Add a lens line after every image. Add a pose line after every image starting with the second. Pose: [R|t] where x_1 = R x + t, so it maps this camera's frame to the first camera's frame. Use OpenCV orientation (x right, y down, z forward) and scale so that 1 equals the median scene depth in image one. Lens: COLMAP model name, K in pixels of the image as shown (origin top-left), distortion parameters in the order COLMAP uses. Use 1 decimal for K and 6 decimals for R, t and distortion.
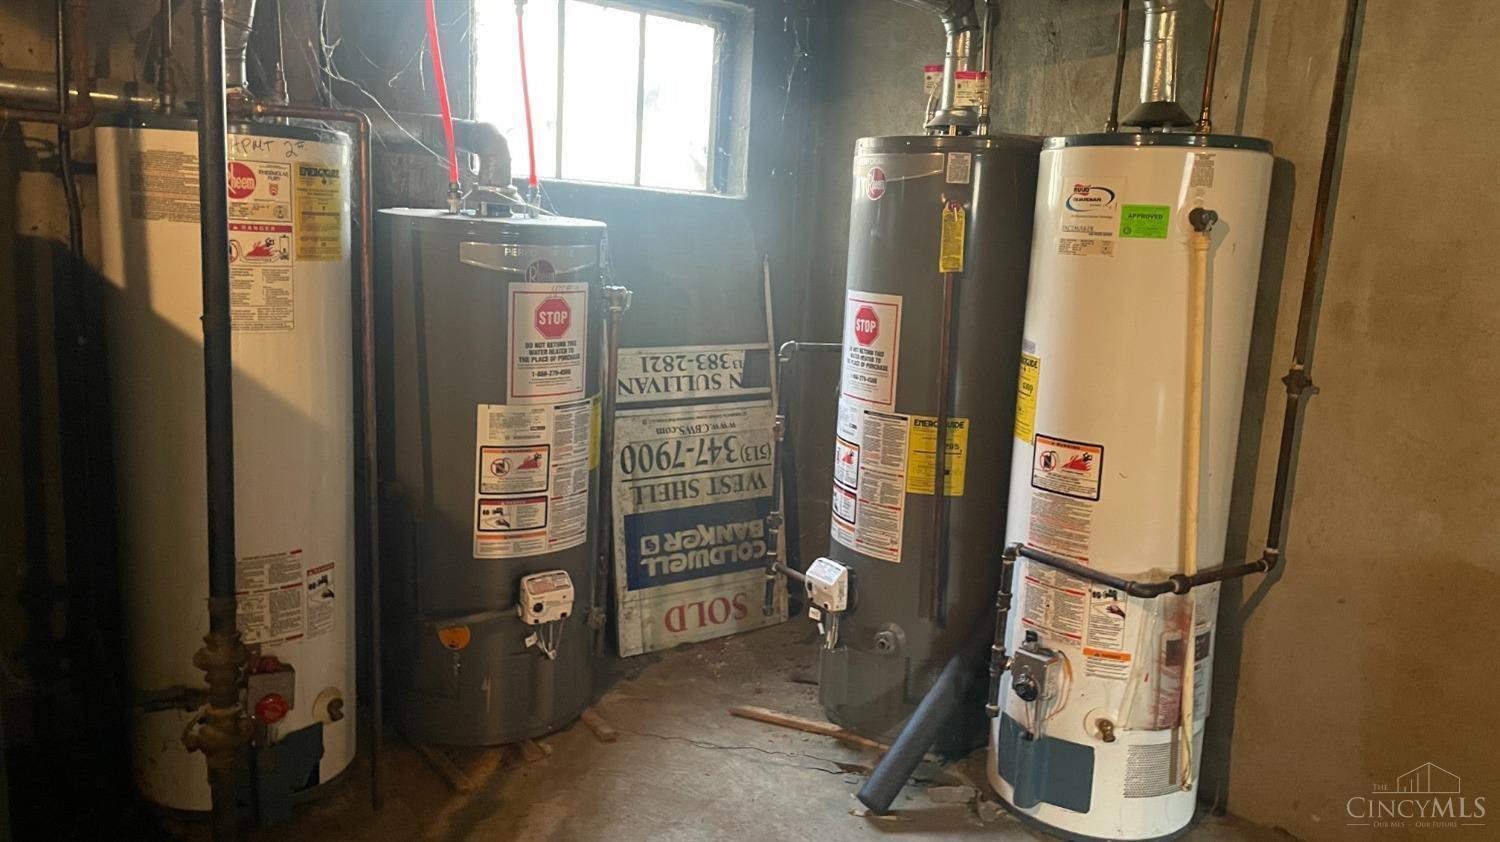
lens RADIAL K [[1117.3, 0, 750.0], [0, 1117.3, 421.0], [0, 0, 1]] dist [0.079923, -0.103080]
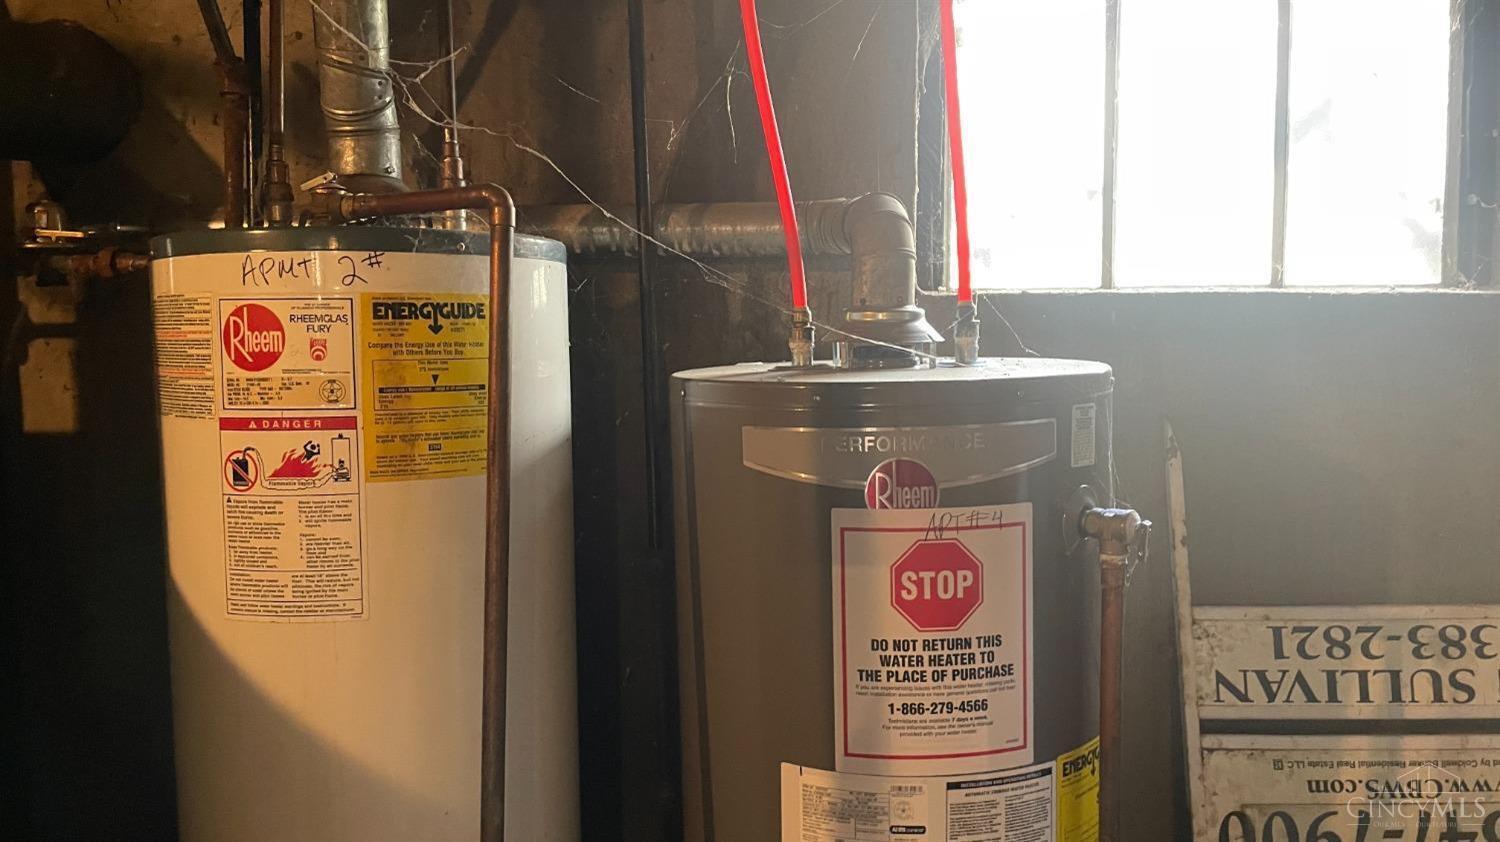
lens RADIAL K [[1117.3, 0, 750.0], [0, 1117.3, 421.0], [0, 0, 1]] dist [0.079923, -0.103080]
pose [[0.781054, -0.024220, -0.623994, 0.047107], [-0.054076, 0.992871, -0.106225, -0.105782], [0.622118, 0.116711, 0.774176, 0.601635]]
